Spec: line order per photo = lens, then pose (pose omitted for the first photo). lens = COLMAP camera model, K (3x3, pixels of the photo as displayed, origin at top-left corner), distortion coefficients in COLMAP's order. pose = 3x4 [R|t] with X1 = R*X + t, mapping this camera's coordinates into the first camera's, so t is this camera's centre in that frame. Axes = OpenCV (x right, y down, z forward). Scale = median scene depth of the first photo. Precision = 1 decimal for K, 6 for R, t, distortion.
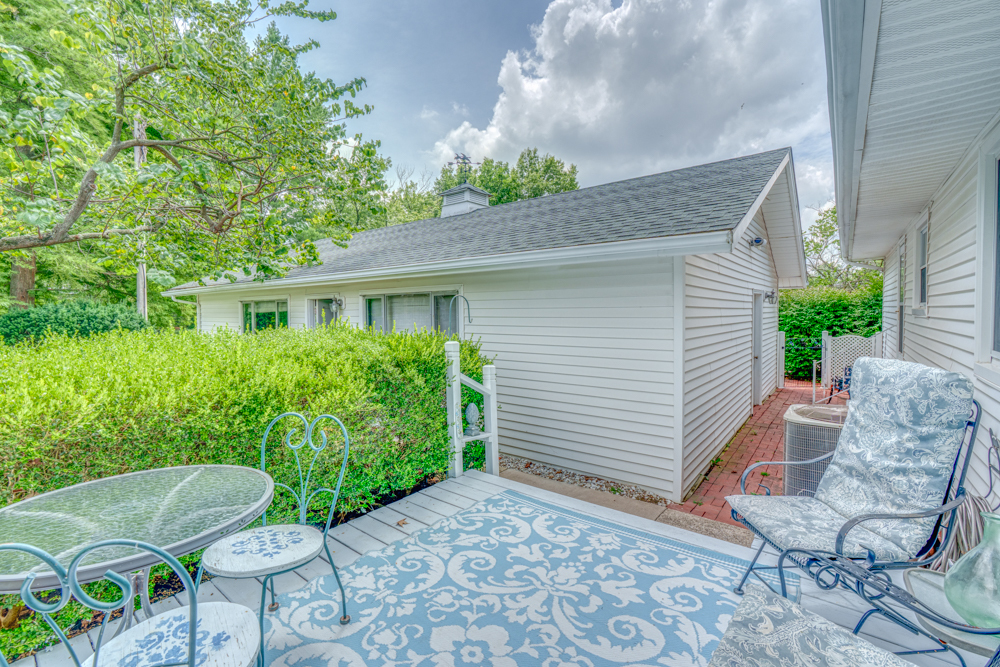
lens RADIAL K [[444.8, 0, 500.0], [0, 444.8, 333.5], [0, 0, 1]] dist [0.001023, 0.000179]
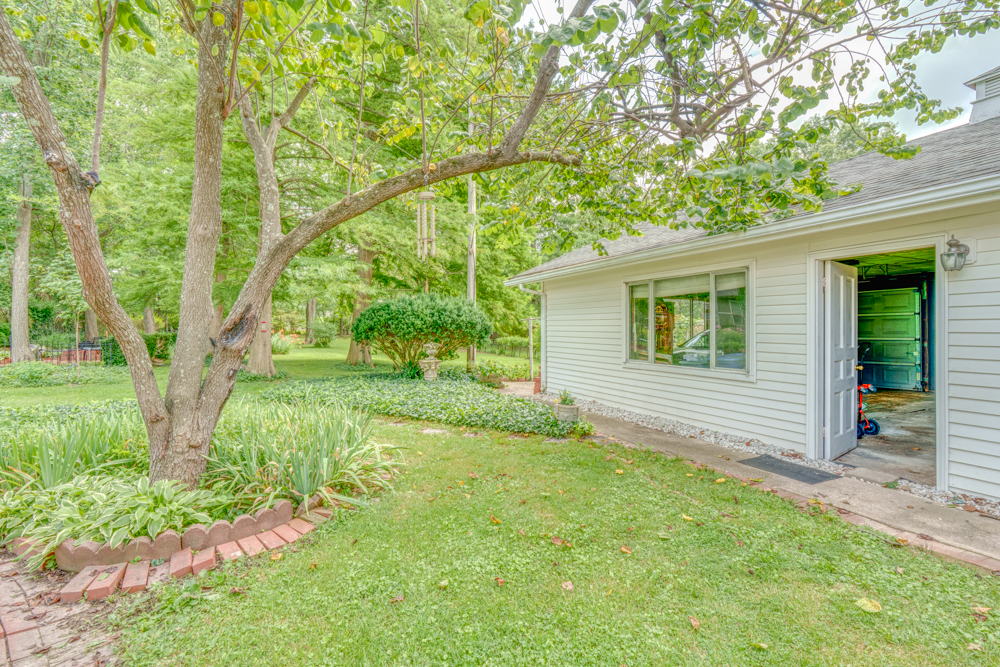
lens RADIAL K [[444.8, 0, 500.0], [0, 444.8, 333.5], [0, 0, 1]] dist [0.001023, 0.000179]
pose [[0.895052, 0.011450, -0.445815, -0.436677], [-0.024457, 0.999426, -0.023432, 0.030806], [0.445291, 0.031876, 0.894818, 0.268568]]
